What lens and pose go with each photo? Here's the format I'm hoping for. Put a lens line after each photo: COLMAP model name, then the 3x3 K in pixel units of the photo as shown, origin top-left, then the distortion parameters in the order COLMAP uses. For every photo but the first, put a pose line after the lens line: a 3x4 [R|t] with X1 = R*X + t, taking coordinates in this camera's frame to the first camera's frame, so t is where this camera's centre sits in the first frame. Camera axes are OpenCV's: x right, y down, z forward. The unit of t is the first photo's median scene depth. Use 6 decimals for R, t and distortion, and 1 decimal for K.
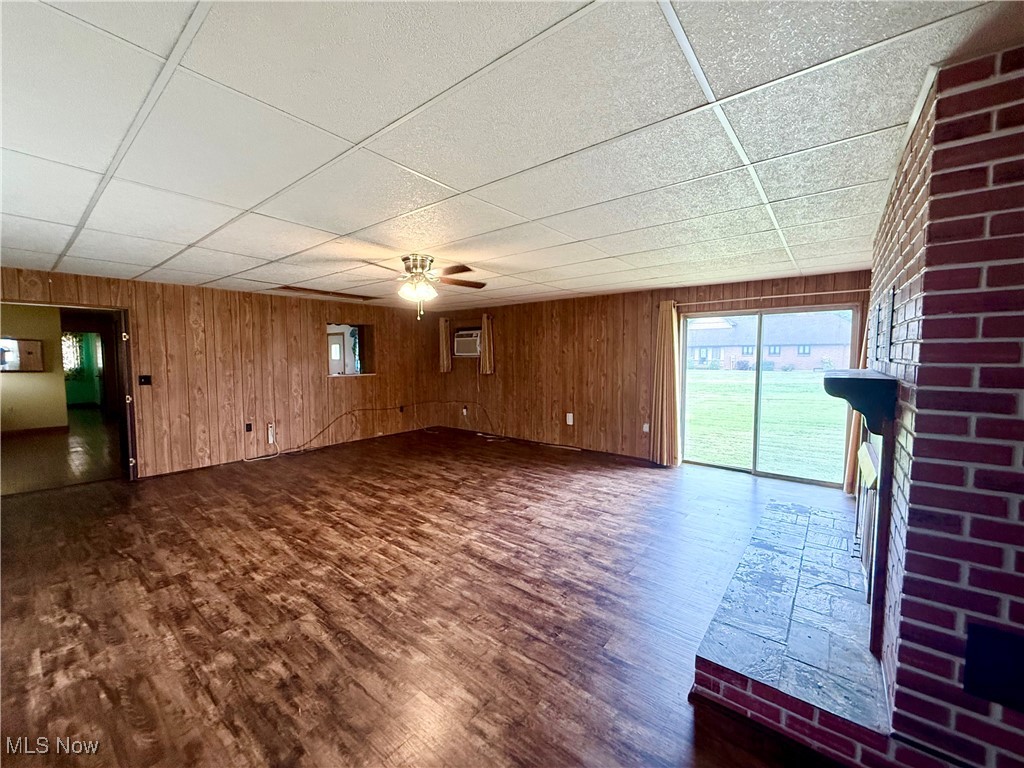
lens RADIAL K [[405.9, 0, 508.2], [0, 405.9, 384.4], [0, 0, 1]] dist [0.000652, -0.000340]
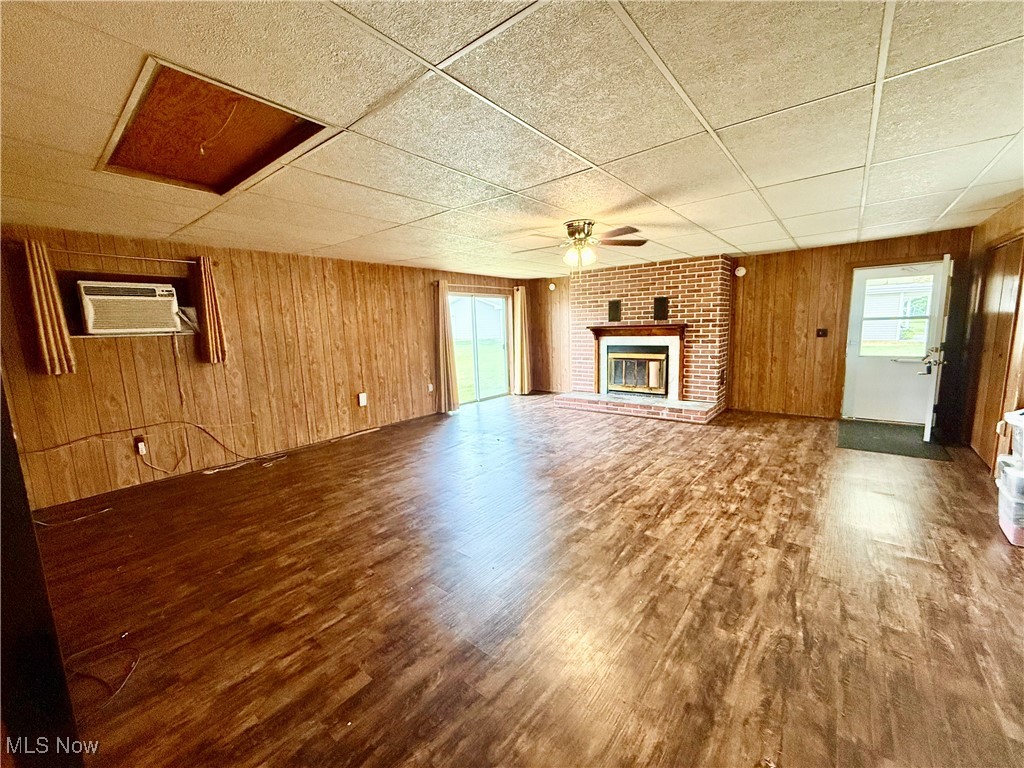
lens RADIAL K [[405.9, 0, 509.4], [0, 405.9, 382.3], [0, 0, 1]] dist [0.000652, -0.000340]
pose [[0.006791, -0.140848, 0.990008, -1.479792], [0.101068, 0.985058, 0.139450, -0.088276], [-0.994856, 0.099111, 0.020925, 1.357679]]
